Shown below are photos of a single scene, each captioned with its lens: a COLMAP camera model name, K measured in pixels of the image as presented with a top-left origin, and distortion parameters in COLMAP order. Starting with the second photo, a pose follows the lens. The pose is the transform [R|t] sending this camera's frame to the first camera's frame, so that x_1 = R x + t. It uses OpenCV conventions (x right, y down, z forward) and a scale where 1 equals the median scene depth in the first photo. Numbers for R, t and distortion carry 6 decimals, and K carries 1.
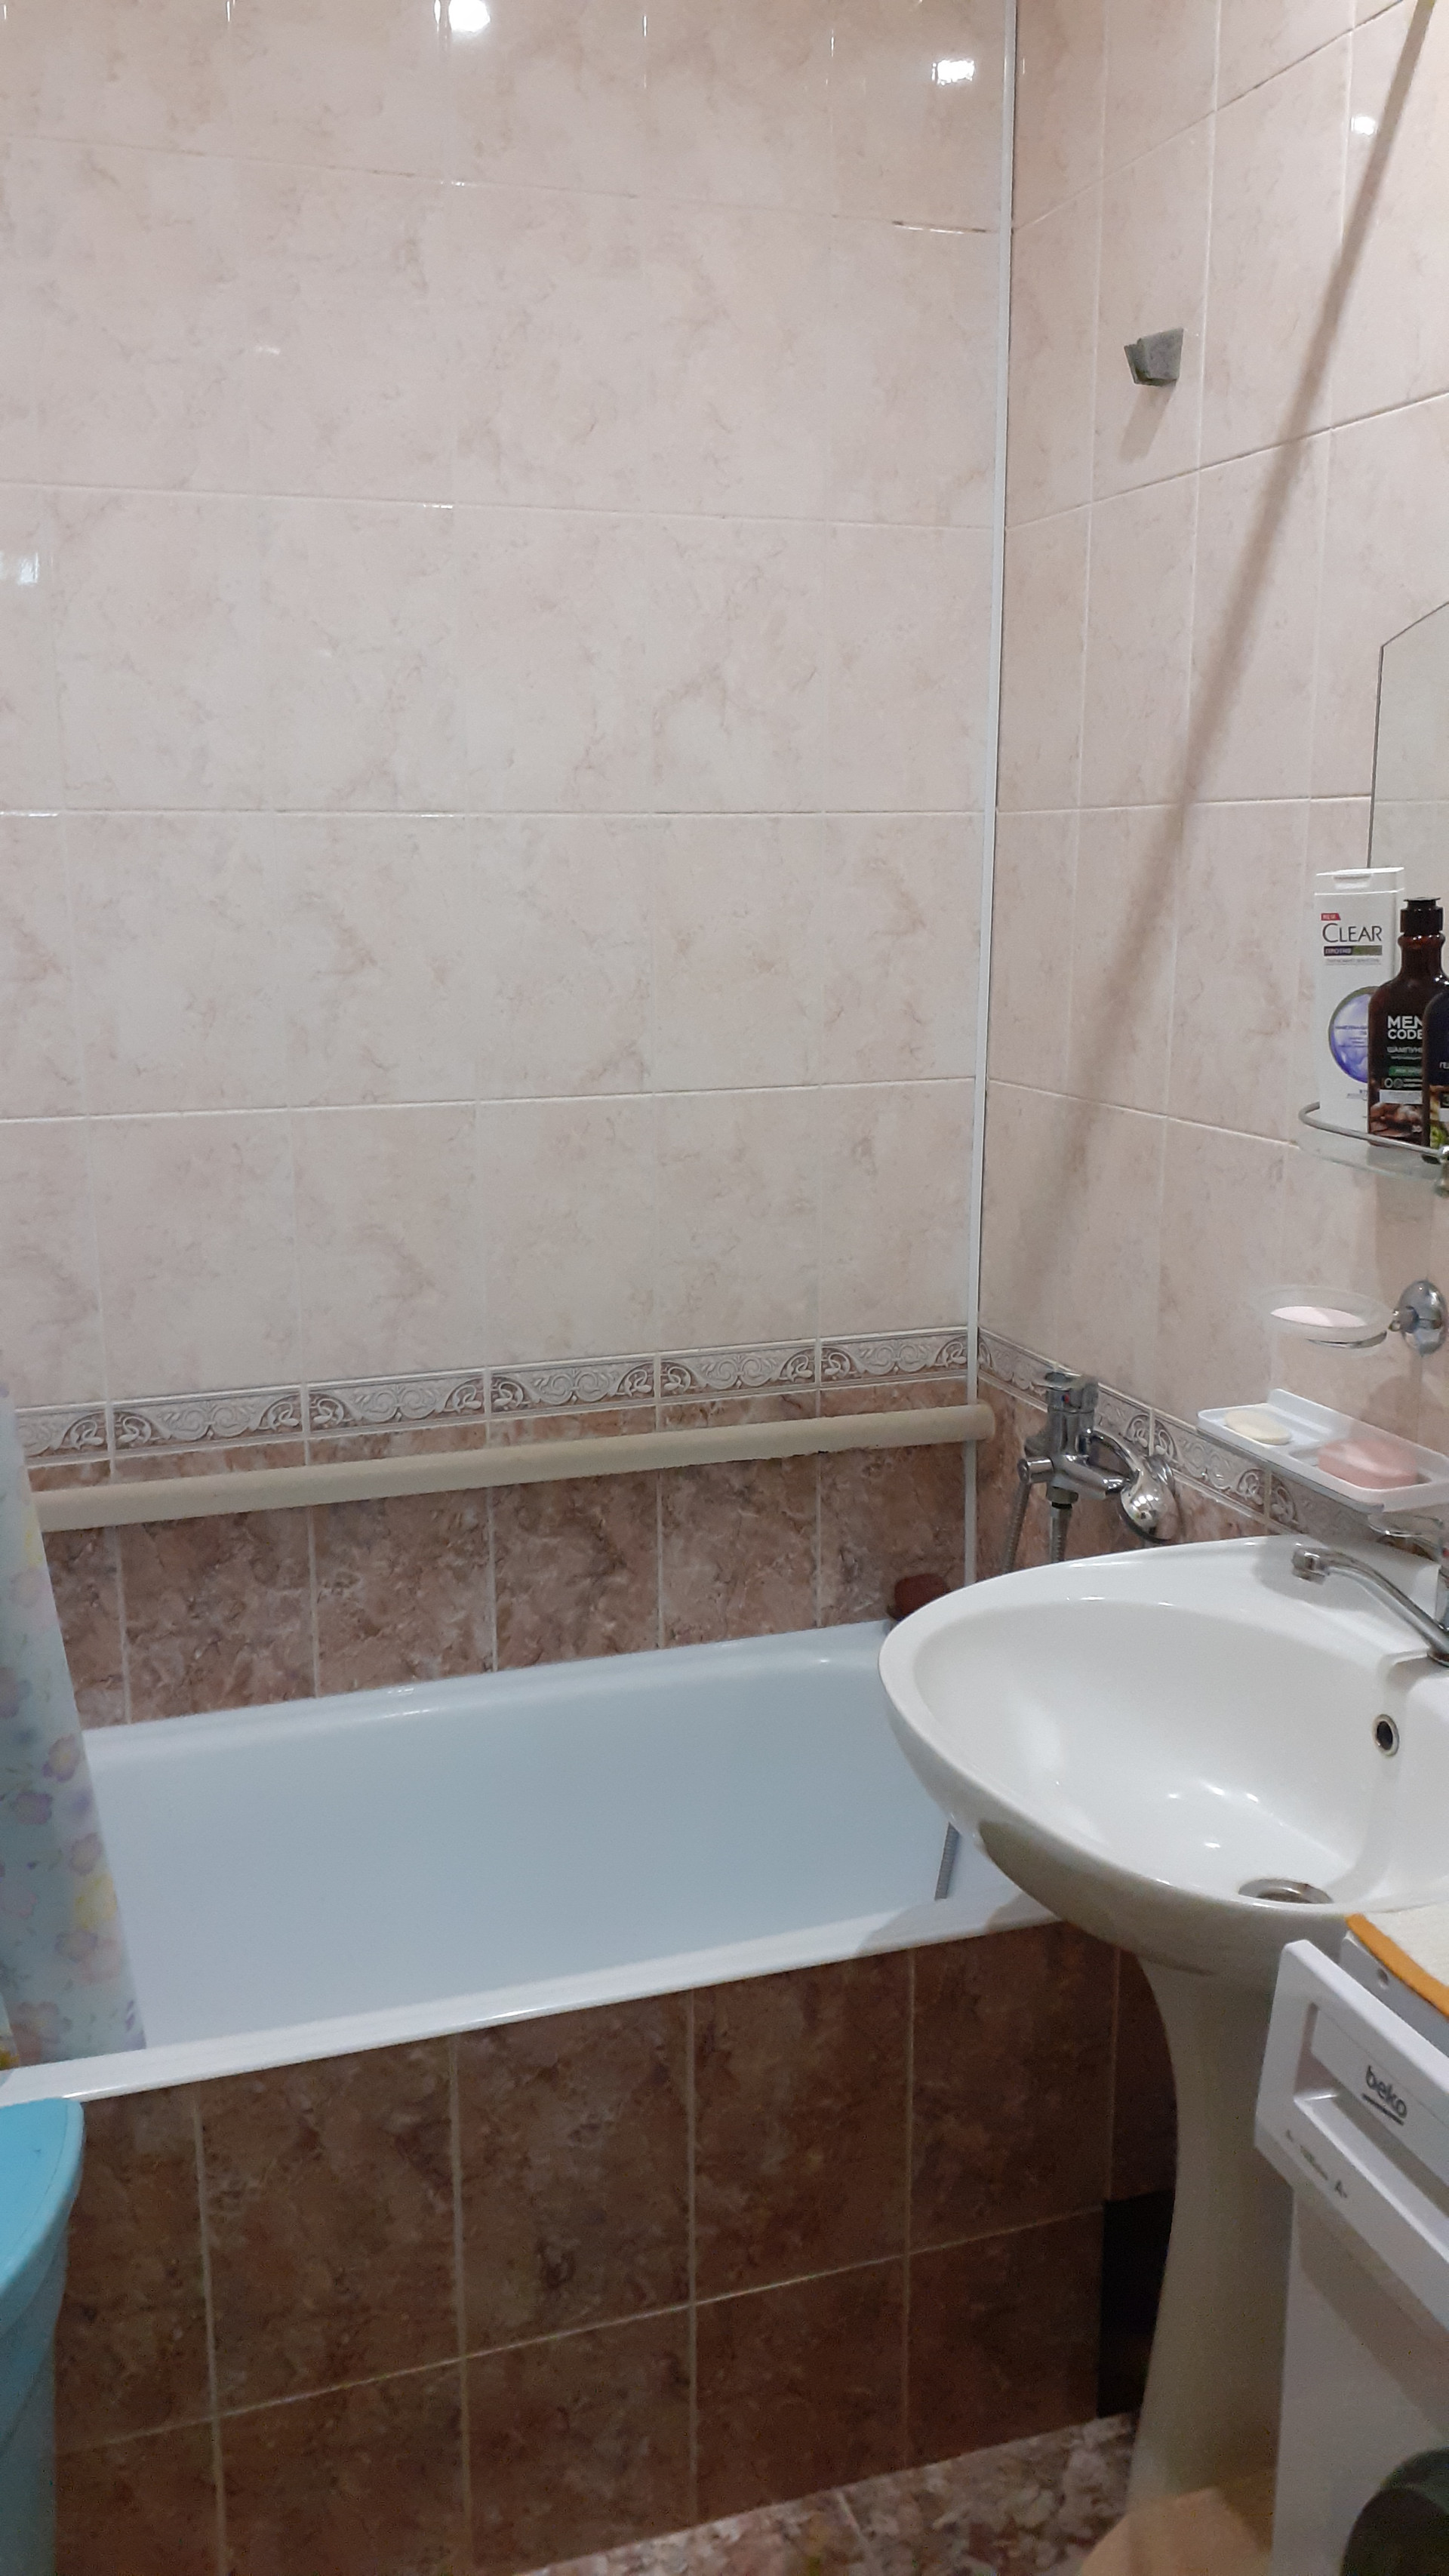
lens RADIAL K [[2048.2, 0, 724.5], [0, 2048.2, 1288.0], [0, 0, 1]] dist [0.060499, -0.090070]
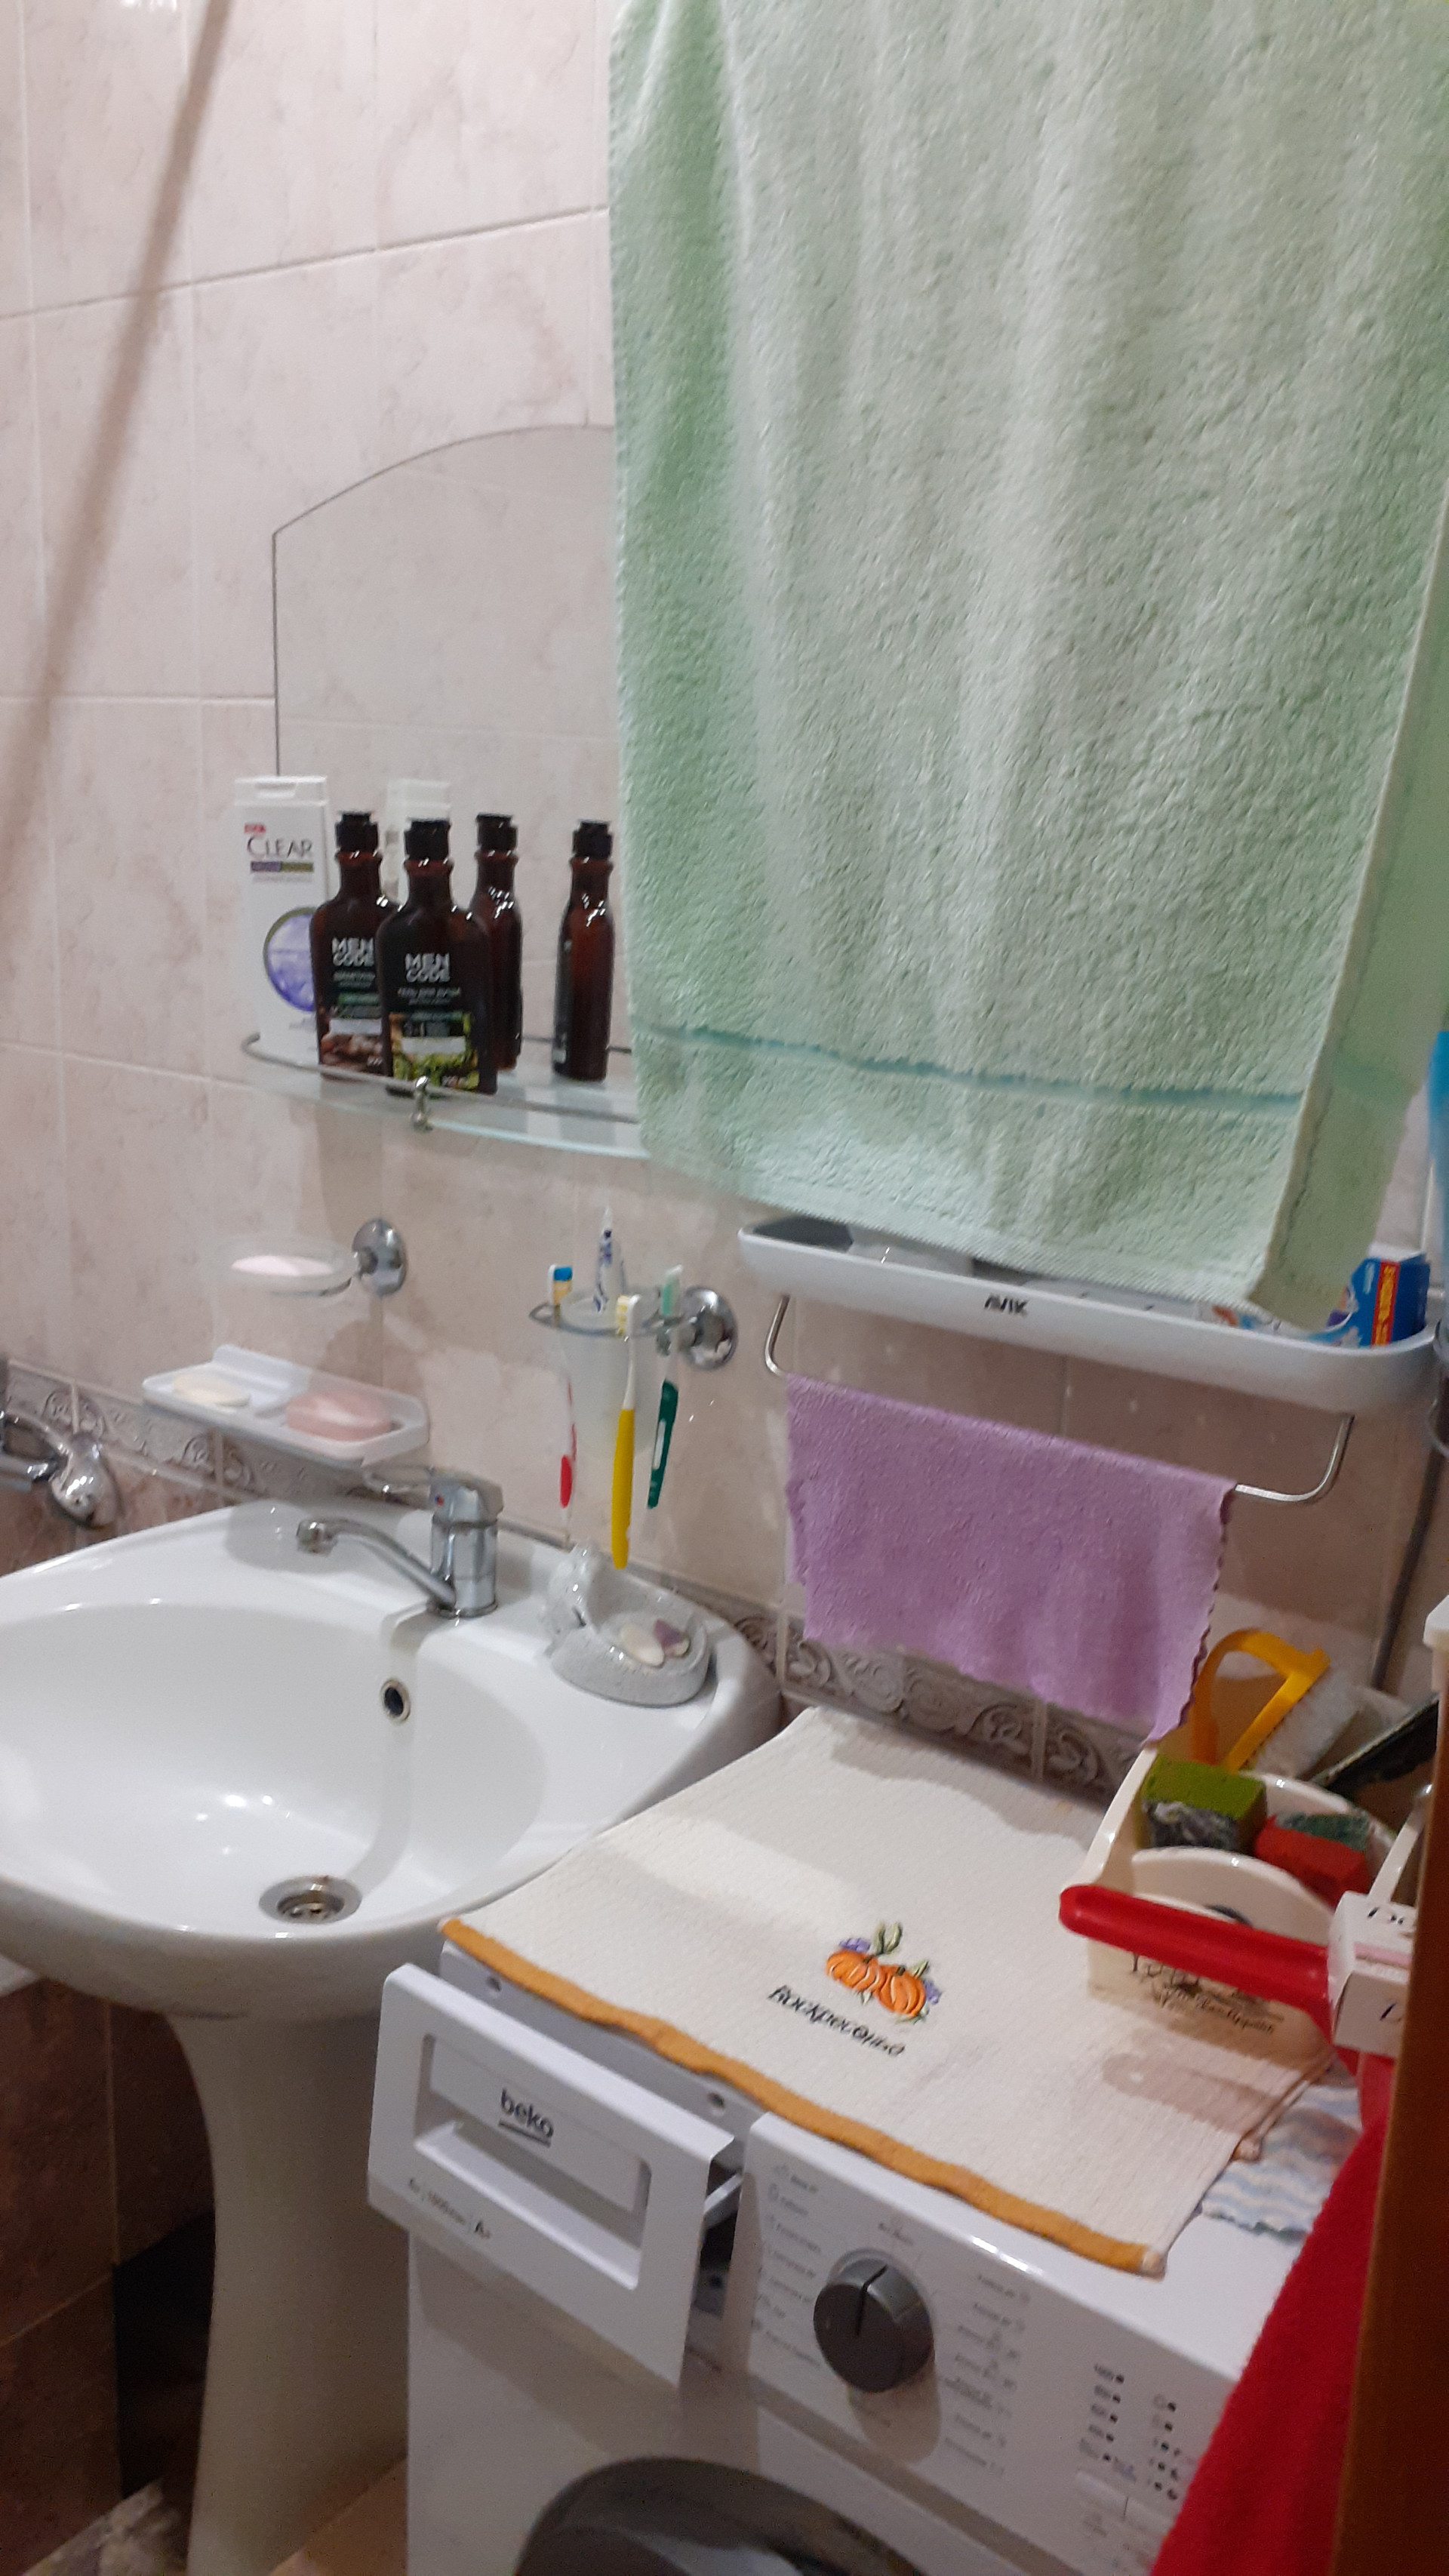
lens RADIAL K [[2048.2, 0, 724.5], [0, 2048.2, 1288.0], [0, 0, 1]] dist [0.060499, -0.090070]
pose [[0.836719, -0.092883, 0.539699, -0.040570], [0.074019, 0.995649, 0.056598, -0.013212], [-0.542608, -0.007409, 0.839953, 0.111243]]
